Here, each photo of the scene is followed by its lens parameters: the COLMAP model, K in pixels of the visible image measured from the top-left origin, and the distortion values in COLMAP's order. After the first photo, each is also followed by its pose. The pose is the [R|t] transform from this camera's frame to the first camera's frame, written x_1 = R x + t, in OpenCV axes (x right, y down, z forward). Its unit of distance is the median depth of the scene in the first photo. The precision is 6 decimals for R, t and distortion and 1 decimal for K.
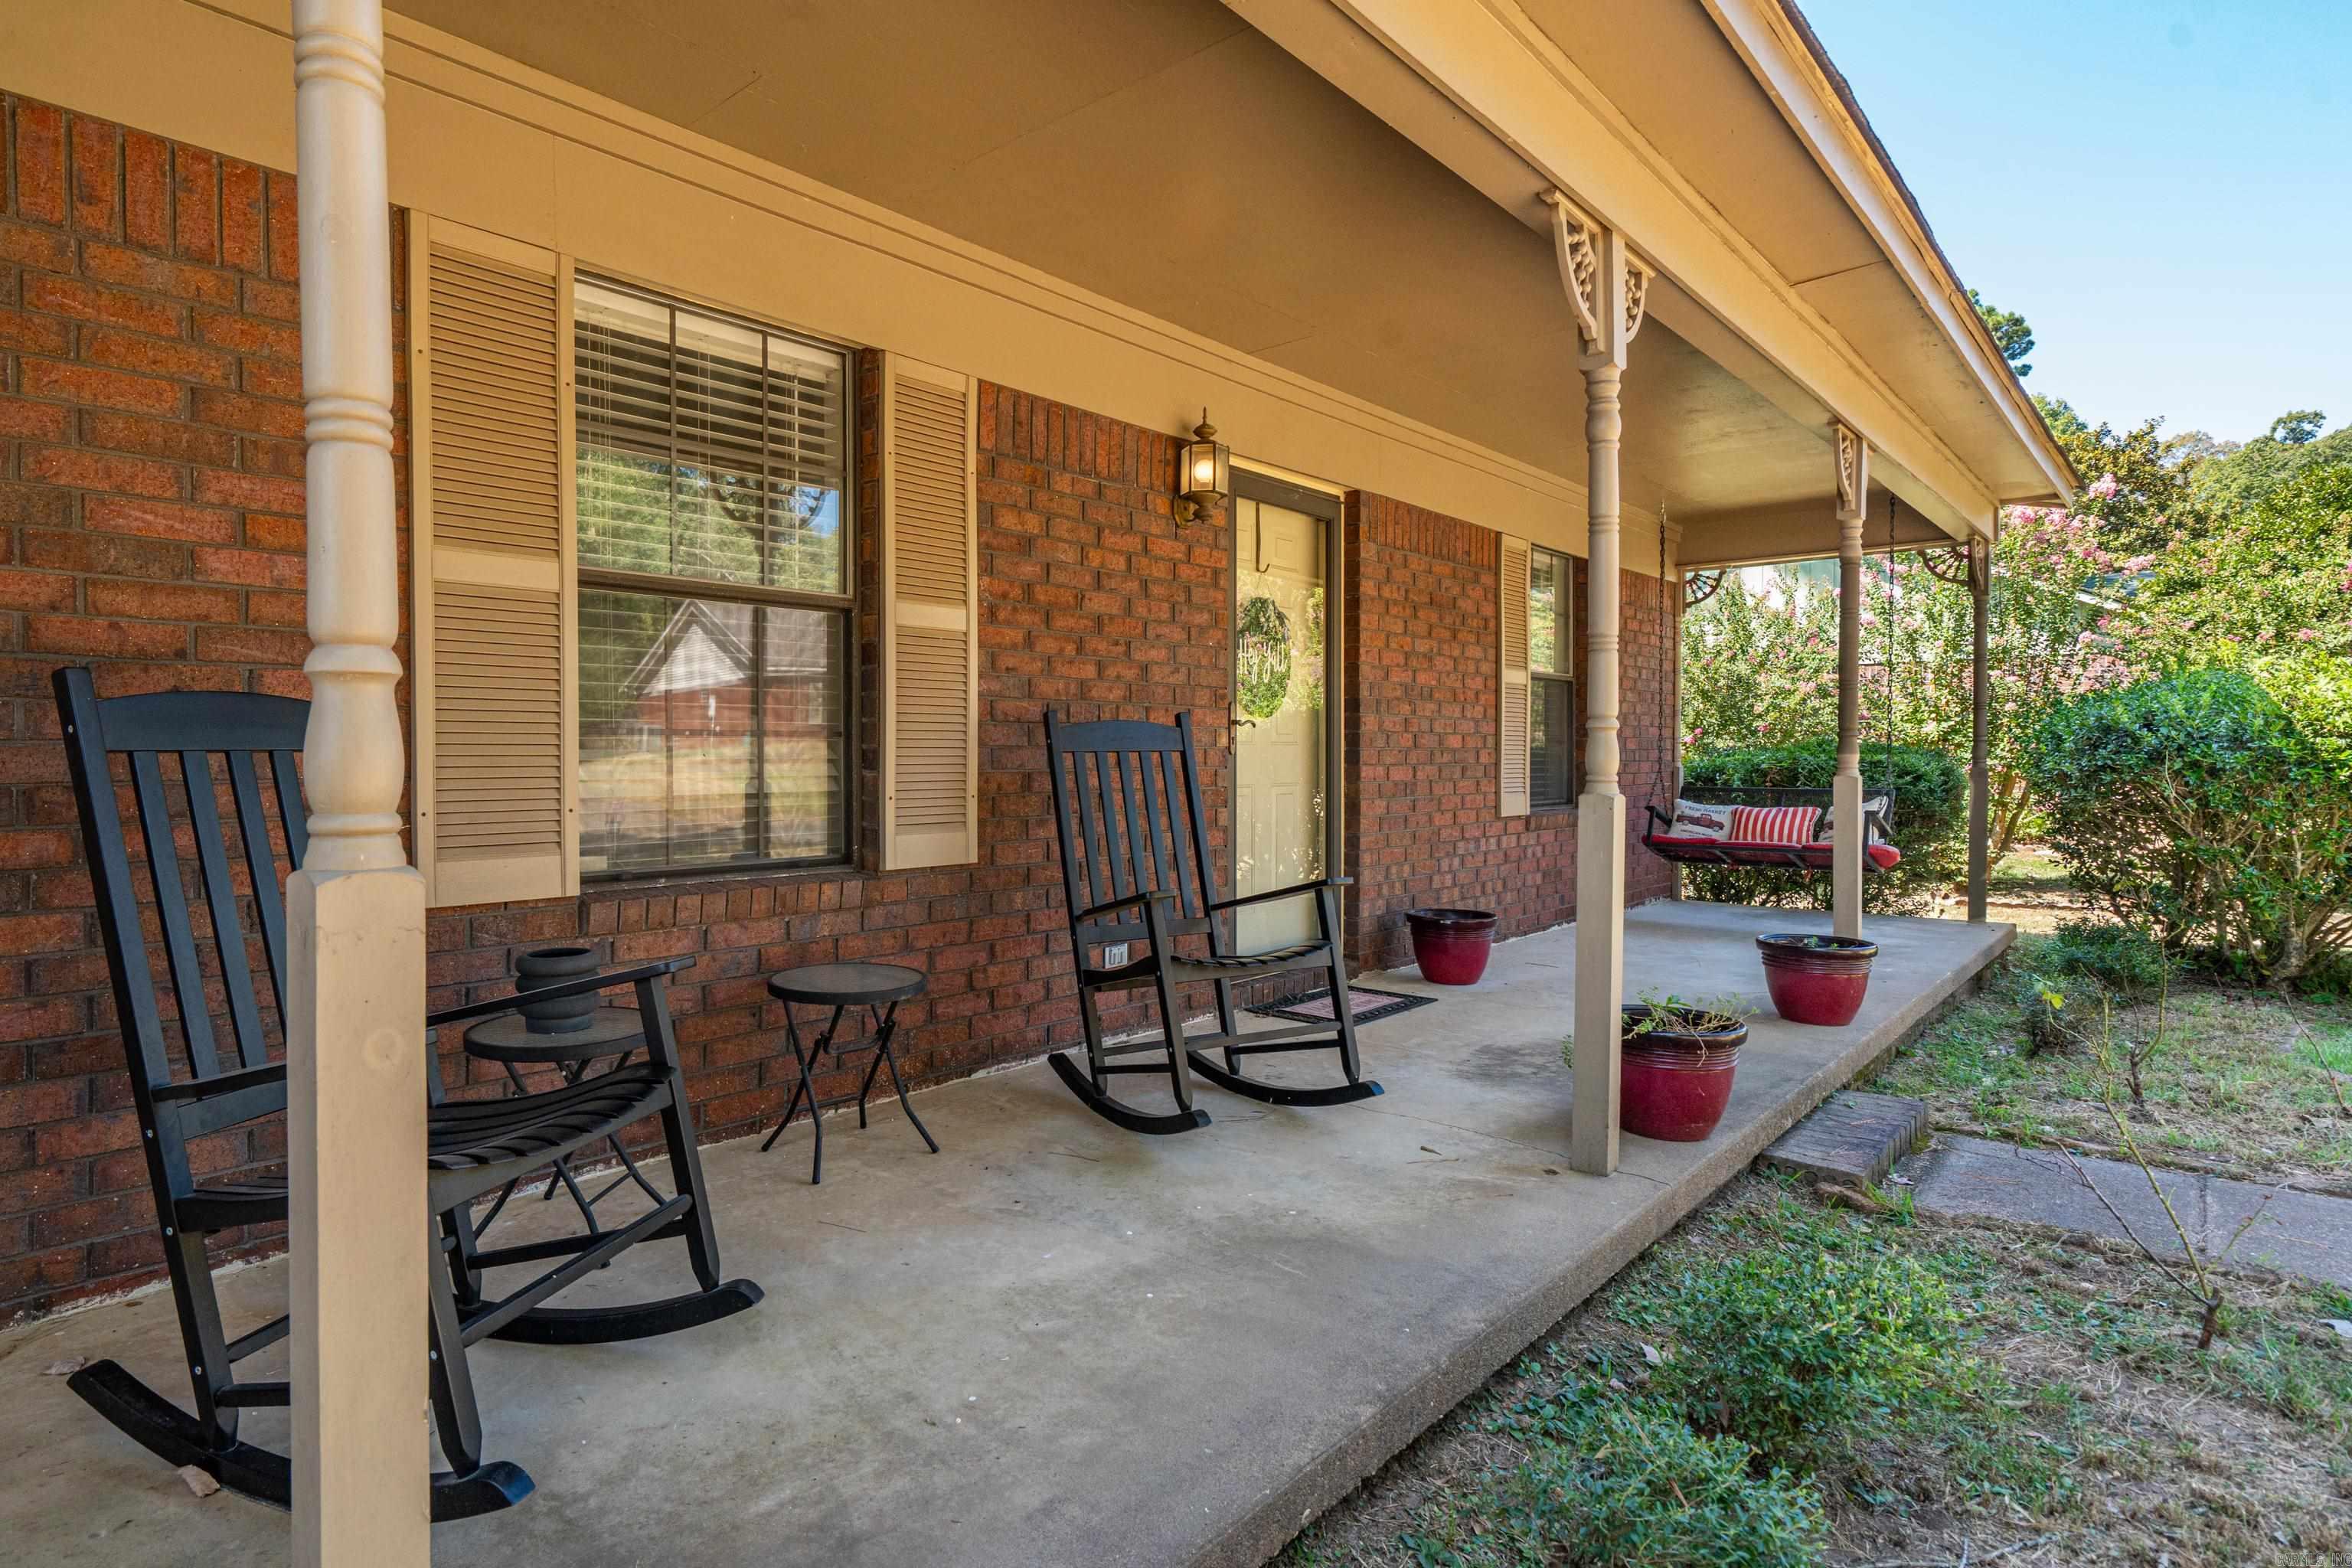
lens RADIAL K [[1222.5, 0, 1176.0], [0, 1222.5, 784.0], [0, 0, 1]] dist [0.000060, 0.000004]
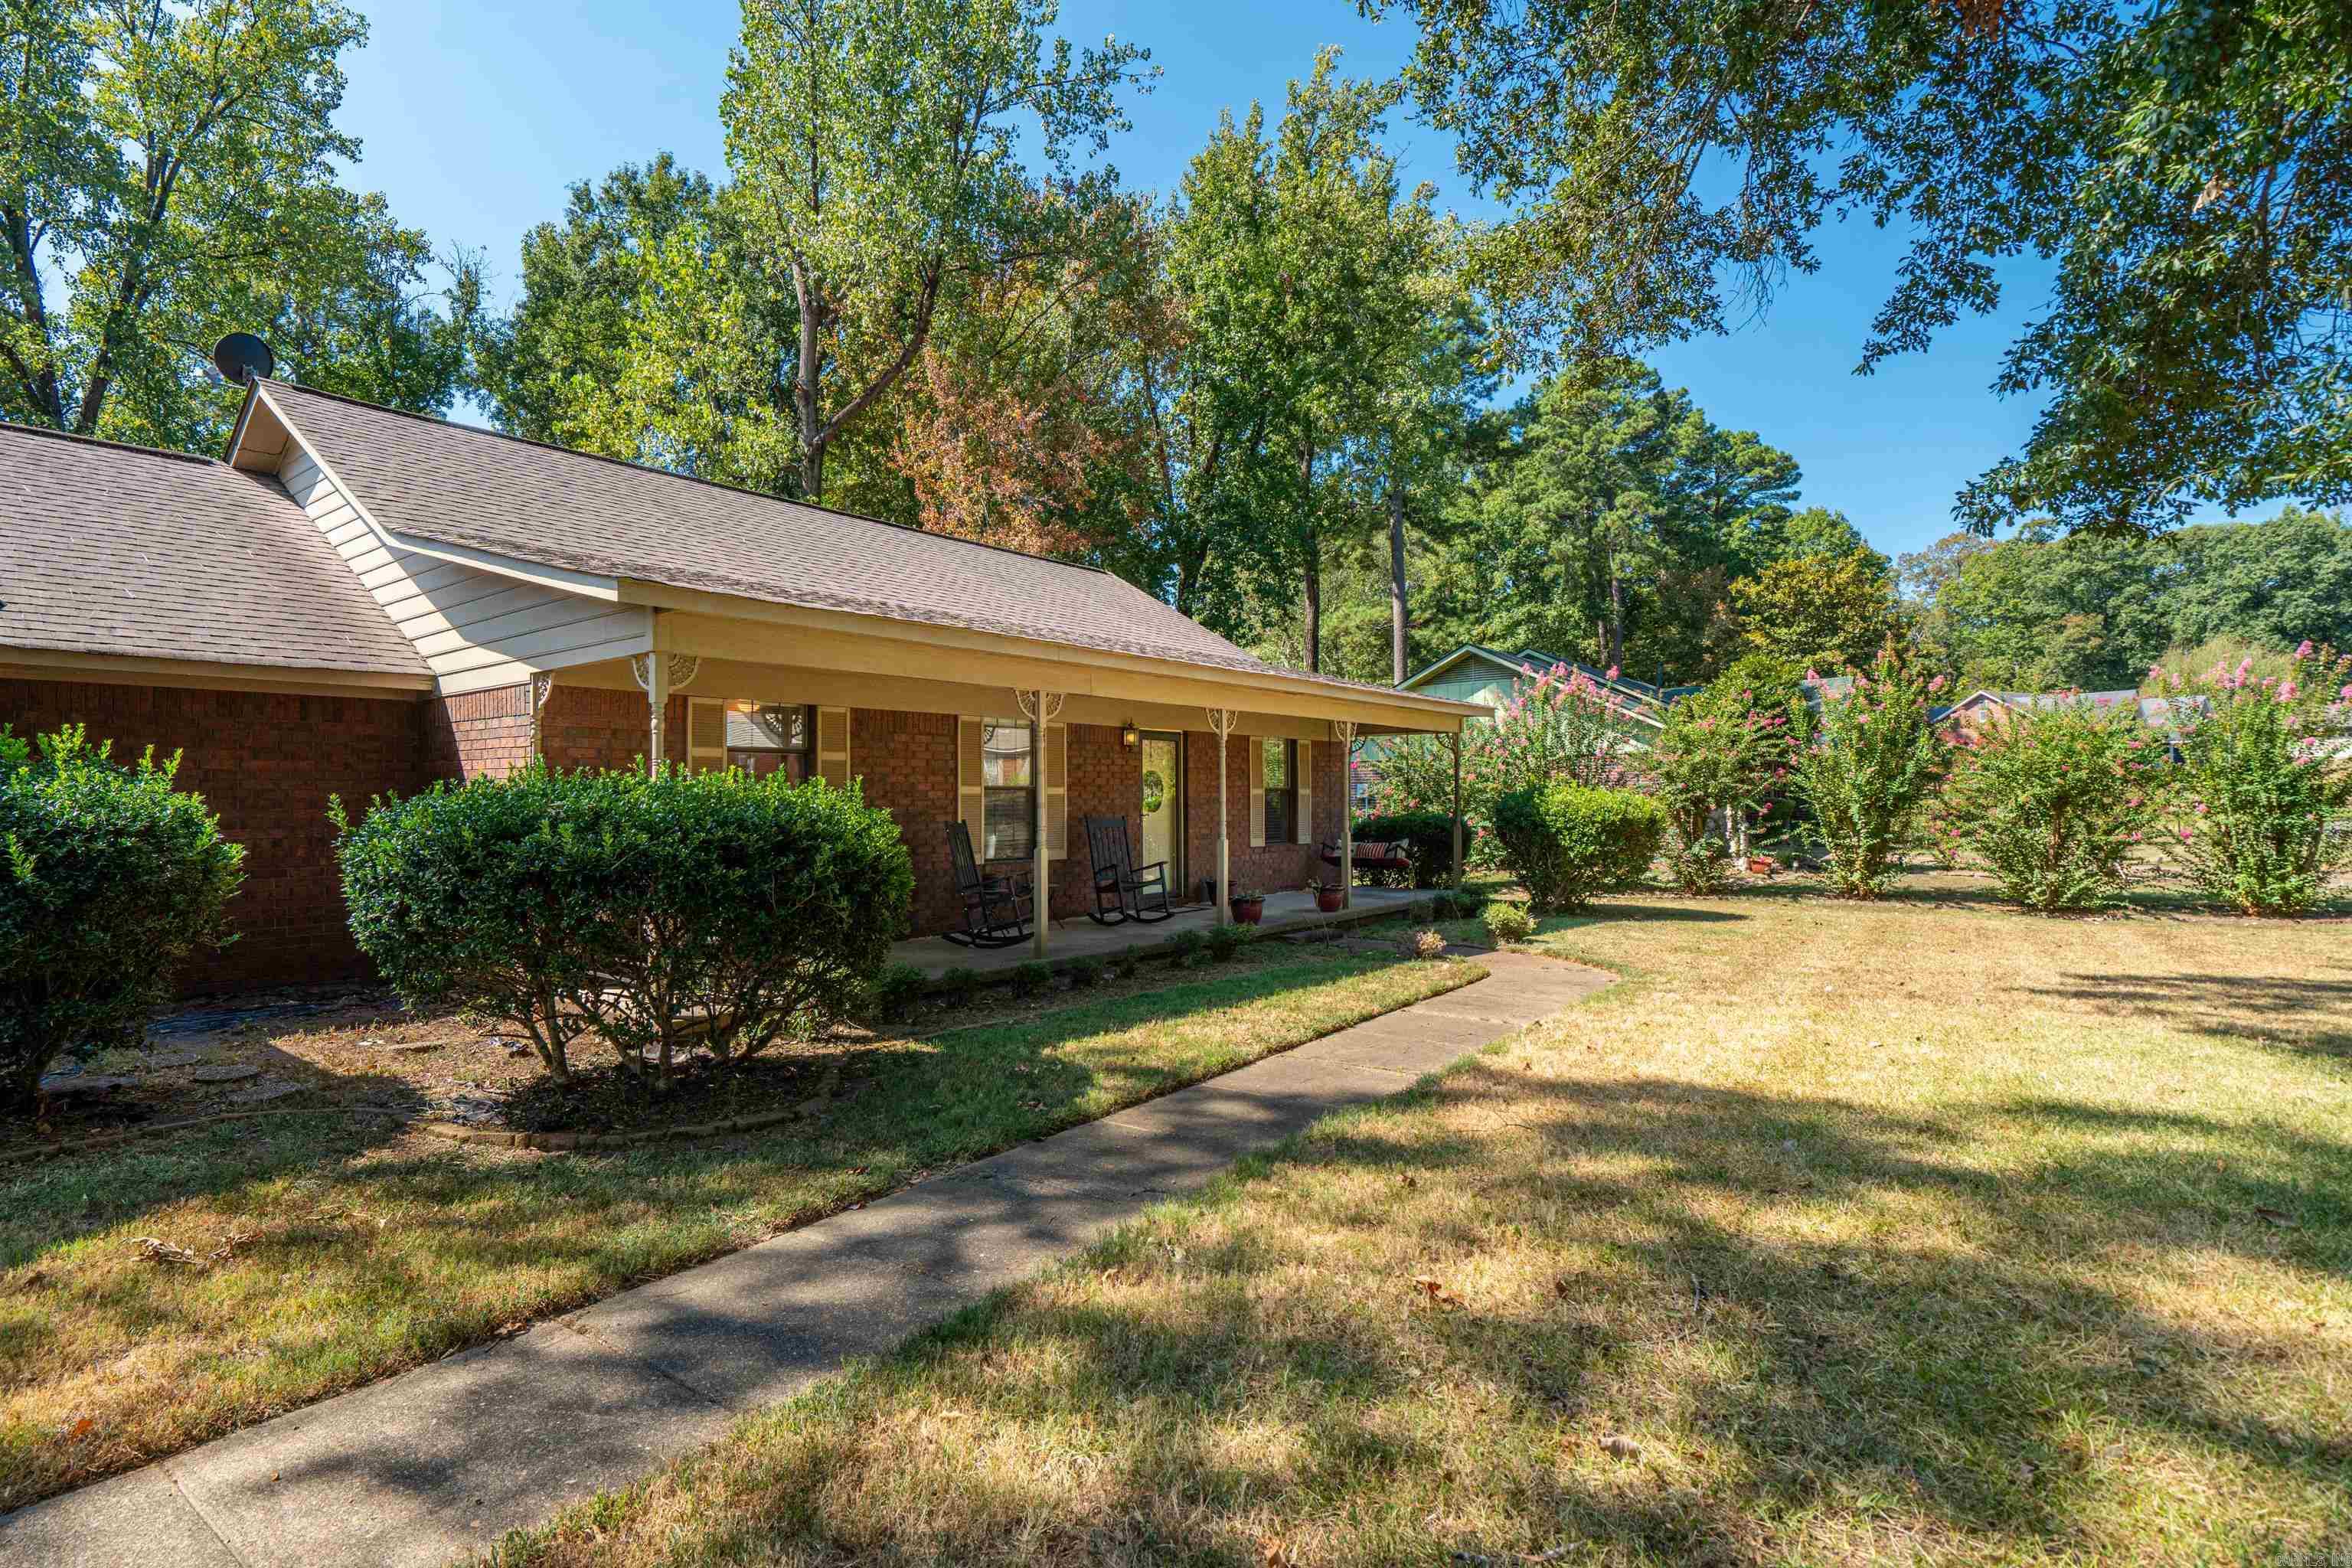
lens RADIAL K [[1103.9, 0, 1176.0], [0, 1103.9, 784.0], [0, 0, 1]] dist [0.000748, -0.000202]
pose [[0.998793, -0.000212, 0.049109, -0.002246], [0.001975, 0.999356, -0.035842, -0.022067], [-0.049070, 0.035895, 0.998150, -1.286881]]
